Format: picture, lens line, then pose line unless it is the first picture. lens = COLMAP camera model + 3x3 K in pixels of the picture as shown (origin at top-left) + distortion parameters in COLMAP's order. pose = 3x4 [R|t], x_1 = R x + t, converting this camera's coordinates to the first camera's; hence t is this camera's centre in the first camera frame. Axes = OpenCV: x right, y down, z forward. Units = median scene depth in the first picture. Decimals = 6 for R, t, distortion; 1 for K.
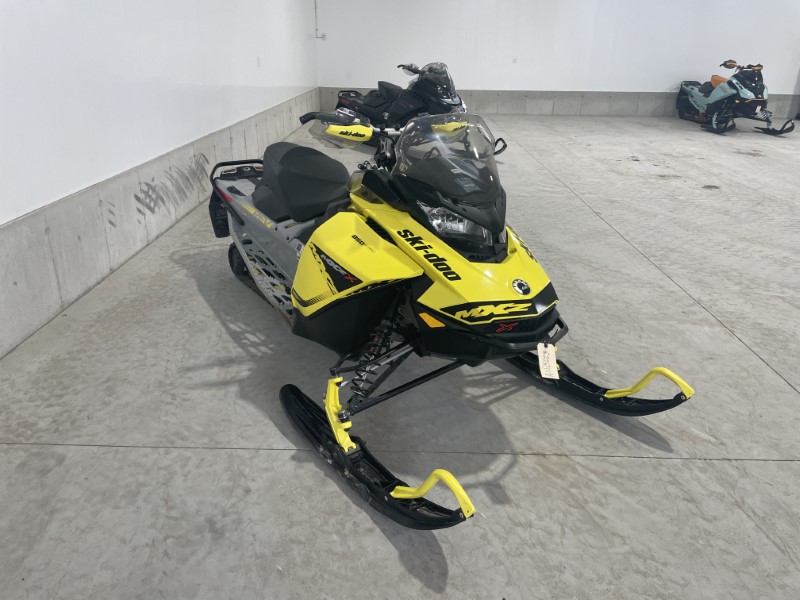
lens RADIAL K [[614.6, 0, 397.7], [0, 614.6, 301.3], [0, 0, 1]] dist [0.043480, -0.058909]
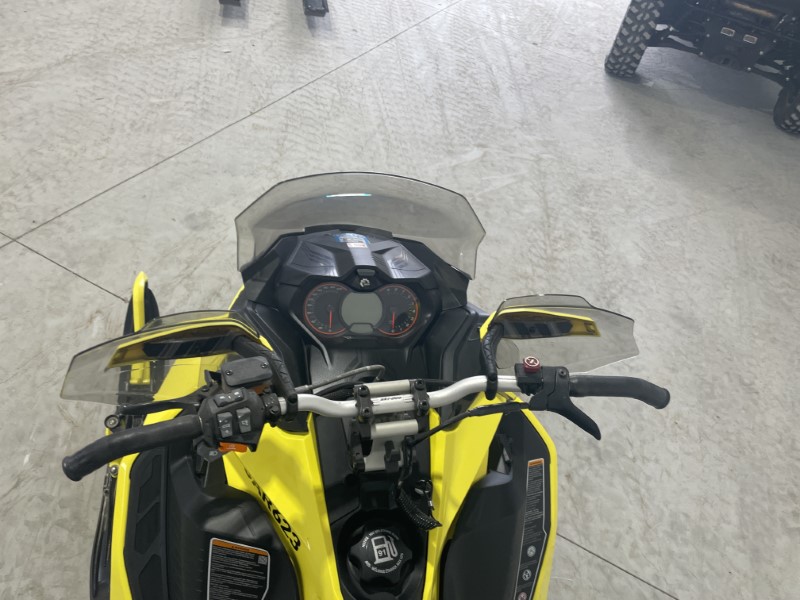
lens RADIAL K [[614.6, 0, 396.4], [0, 614.6, 300.3], [0, 0, 1]] dist [0.043480, -0.058909]
pose [[-0.876889, -0.437683, 0.198742, -0.066728], [-0.020849, 0.447692, 0.893945, -0.722315], [-0.480240, 0.779747, -0.401702, 1.300282]]
